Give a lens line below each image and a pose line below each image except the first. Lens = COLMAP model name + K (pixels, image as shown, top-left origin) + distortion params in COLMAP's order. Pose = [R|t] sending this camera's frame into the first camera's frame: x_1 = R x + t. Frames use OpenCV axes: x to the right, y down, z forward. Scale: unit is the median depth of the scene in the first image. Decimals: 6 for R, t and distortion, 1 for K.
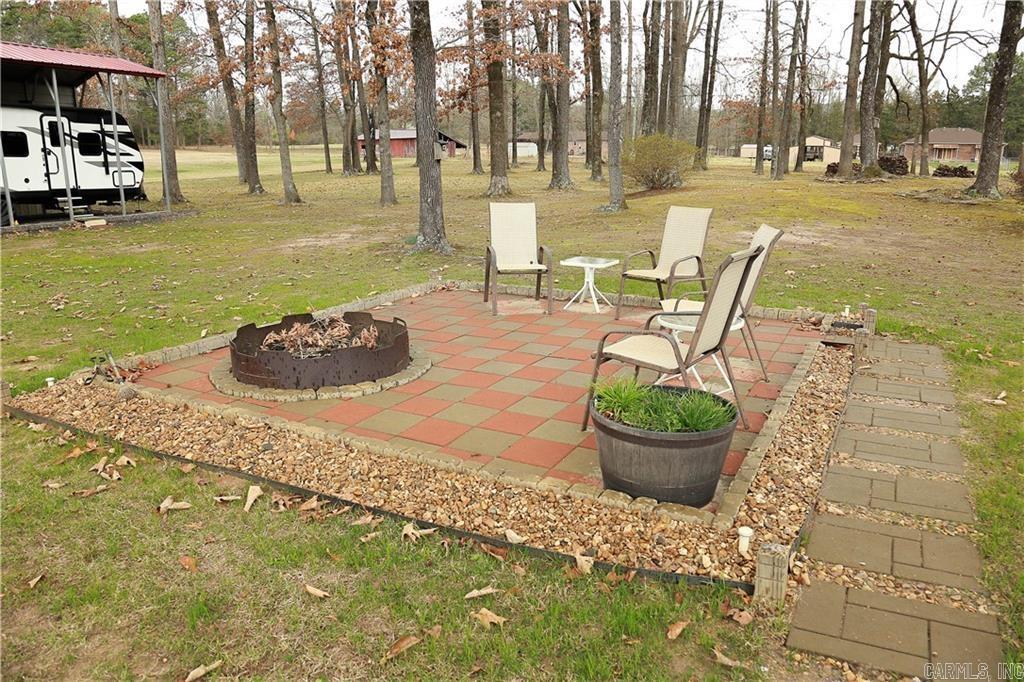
lens RADIAL K [[715.9, 0, 525.7], [0, 715.9, 339.9], [0, 0, 1]] dist [-0.125191, 0.059475]
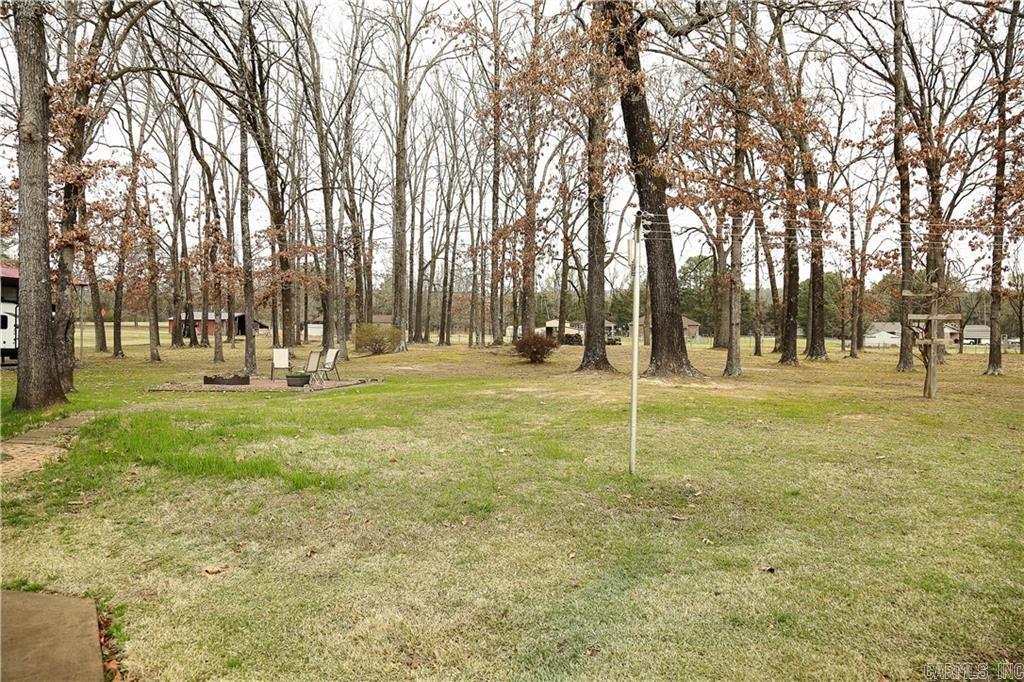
lens RADIAL K [[715.9, 0, 525.7], [0, 715.9, 339.9], [0, 0, 1]] dist [-0.125191, 0.059475]
pose [[0.964200, 0.002896, 0.265161, 0.035435], [0.062243, 0.969532, -0.236924, 0.101783], [-0.257769, 0.244947, 0.934642, -0.389642]]
